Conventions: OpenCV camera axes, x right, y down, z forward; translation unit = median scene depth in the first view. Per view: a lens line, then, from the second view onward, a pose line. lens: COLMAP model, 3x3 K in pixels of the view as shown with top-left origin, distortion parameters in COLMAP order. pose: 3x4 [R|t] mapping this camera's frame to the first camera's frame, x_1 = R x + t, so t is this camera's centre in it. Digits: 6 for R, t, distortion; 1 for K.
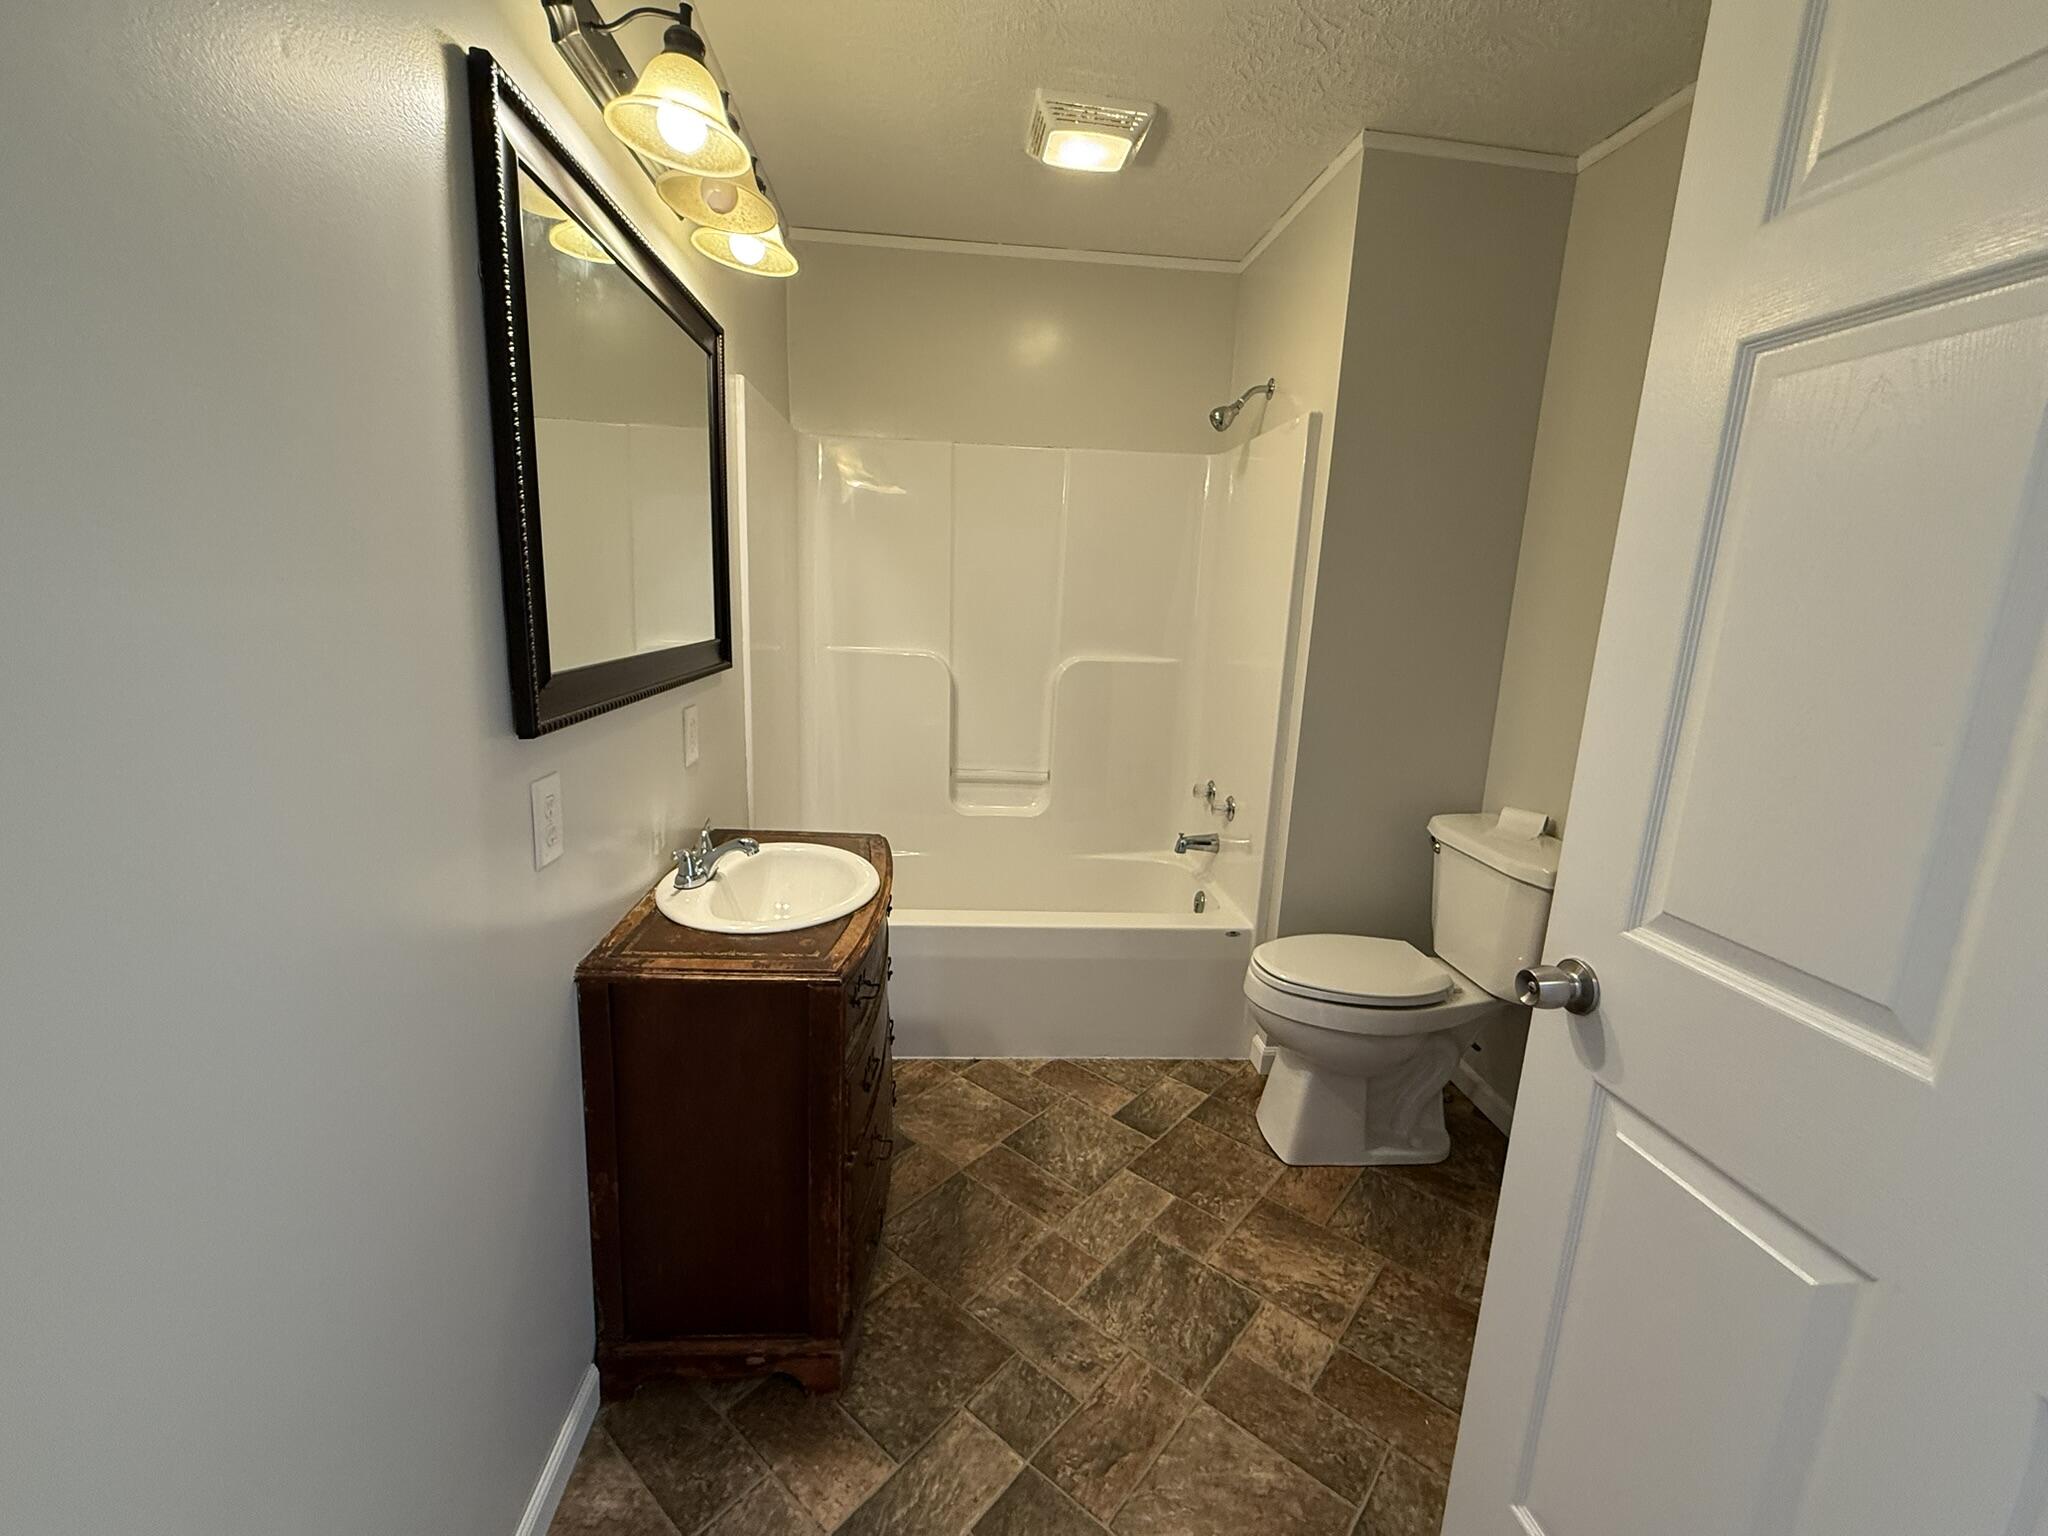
lens RADIAL K [[838.3, 0, 1019.3], [0, 838.3, 761.9], [0, 0, 1]] dist [-0.002637, 0.000304]
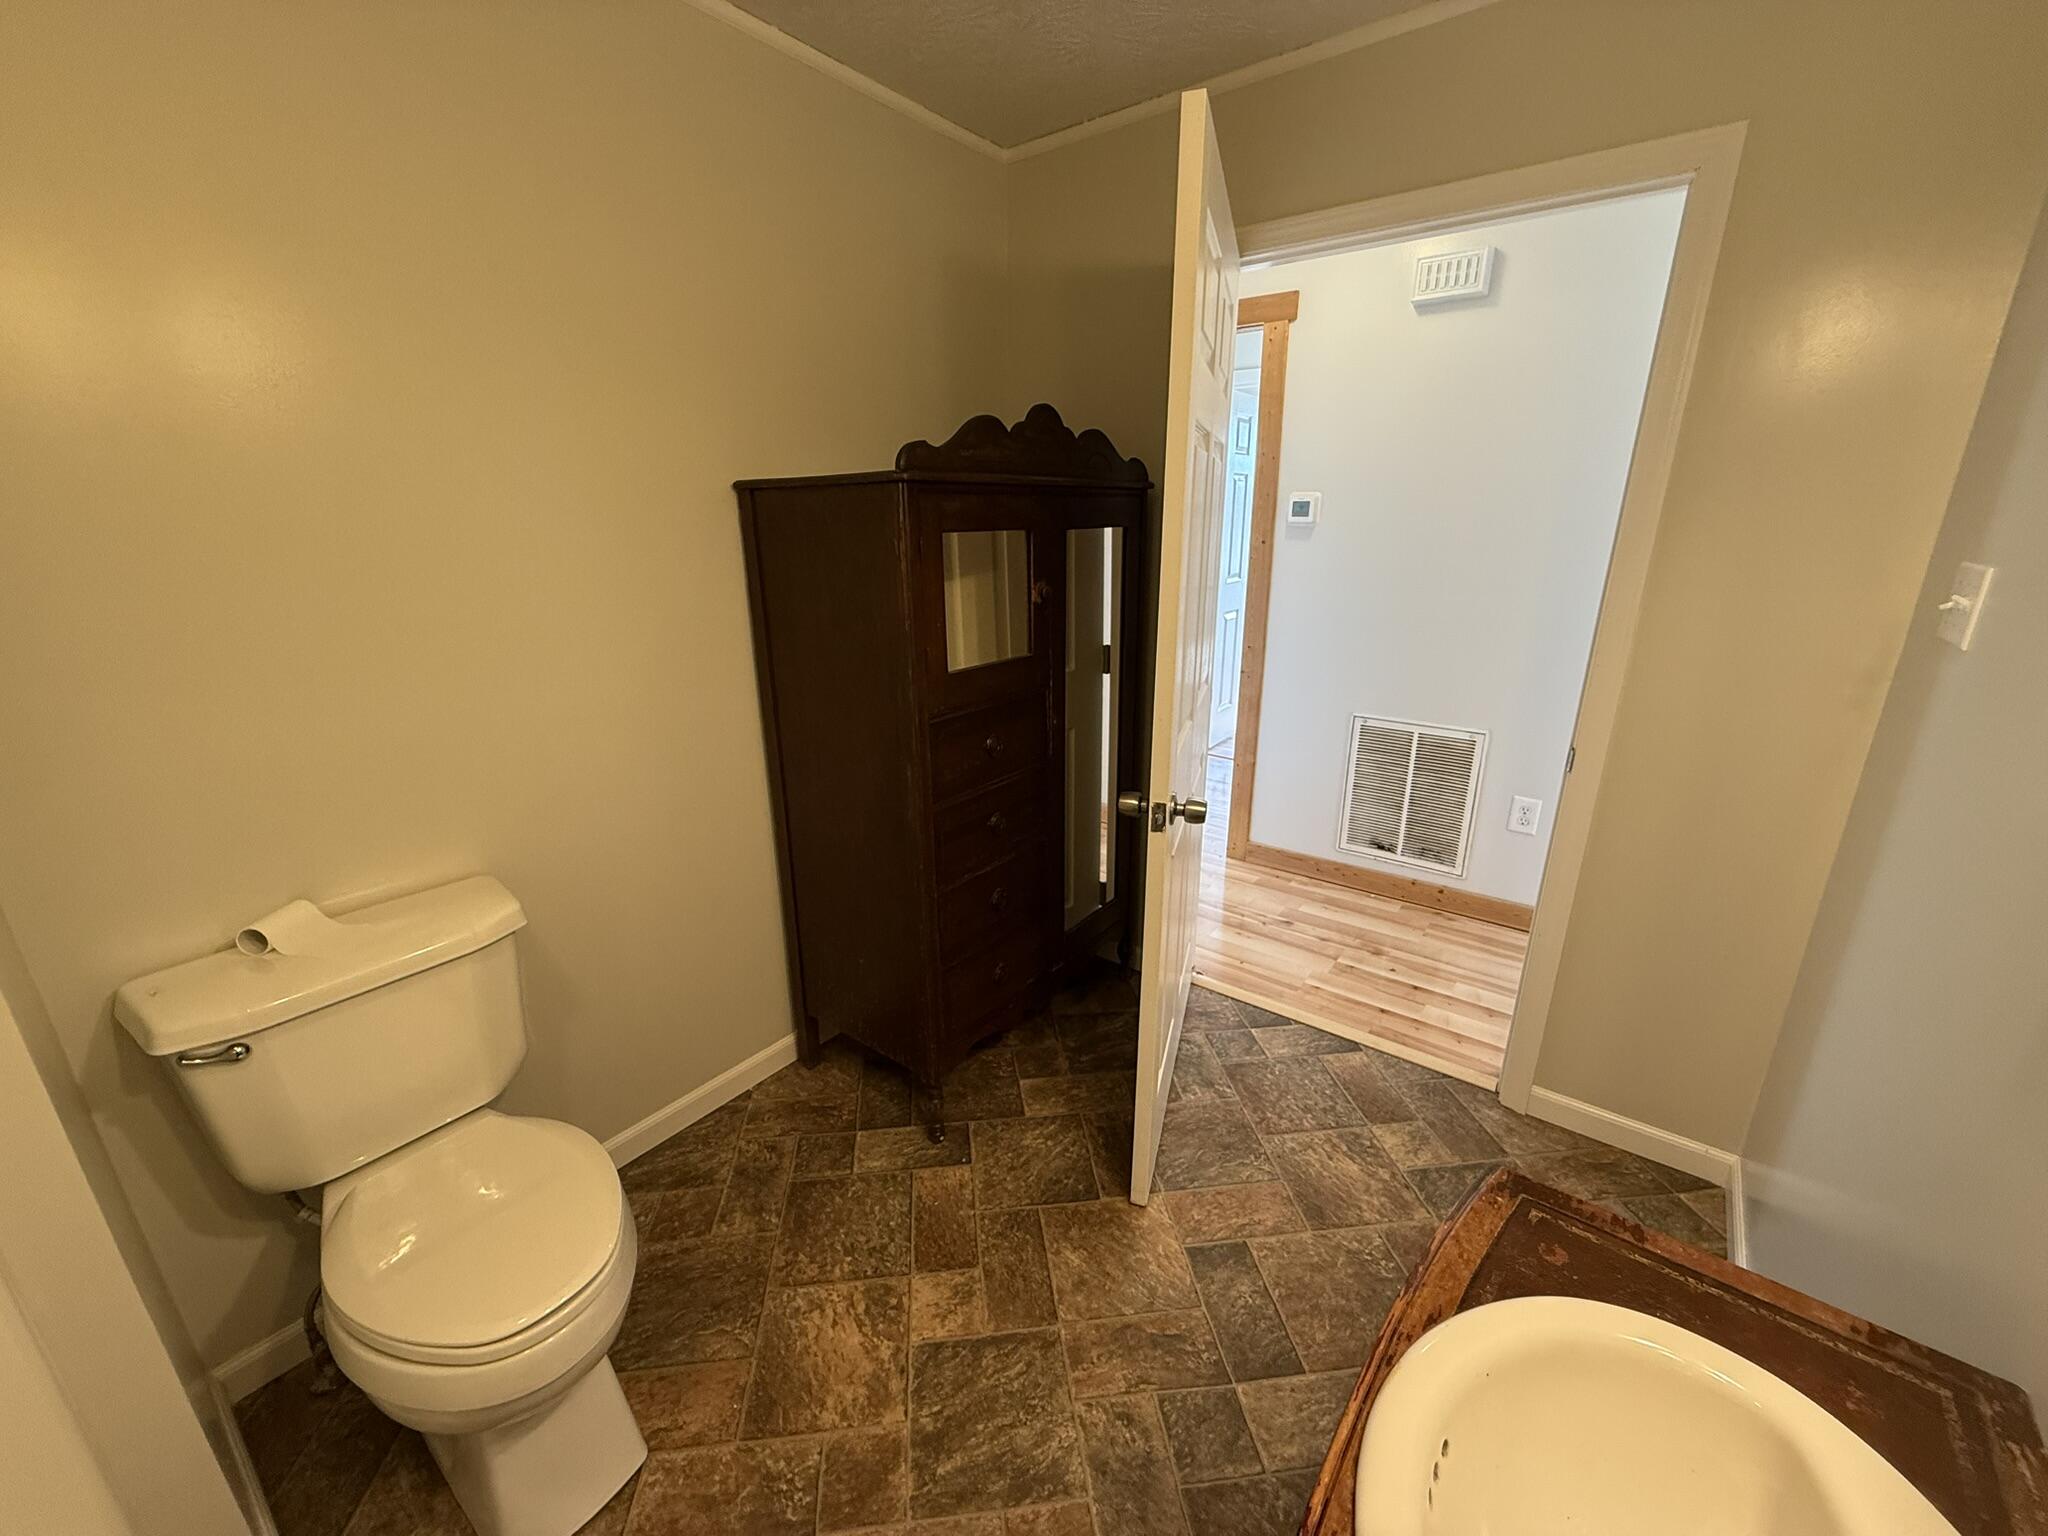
lens RADIAL K [[838.3, 0, 1017.9], [0, 838.3, 776.3], [0, 0, 1]] dist [-0.002637, 0.000304]
pose [[-0.735734, -0.251827, 0.628712, -0.238735], [0.107321, 0.873224, 0.475355, -0.366867], [-0.668713, 0.417209, -0.615434, 1.347510]]
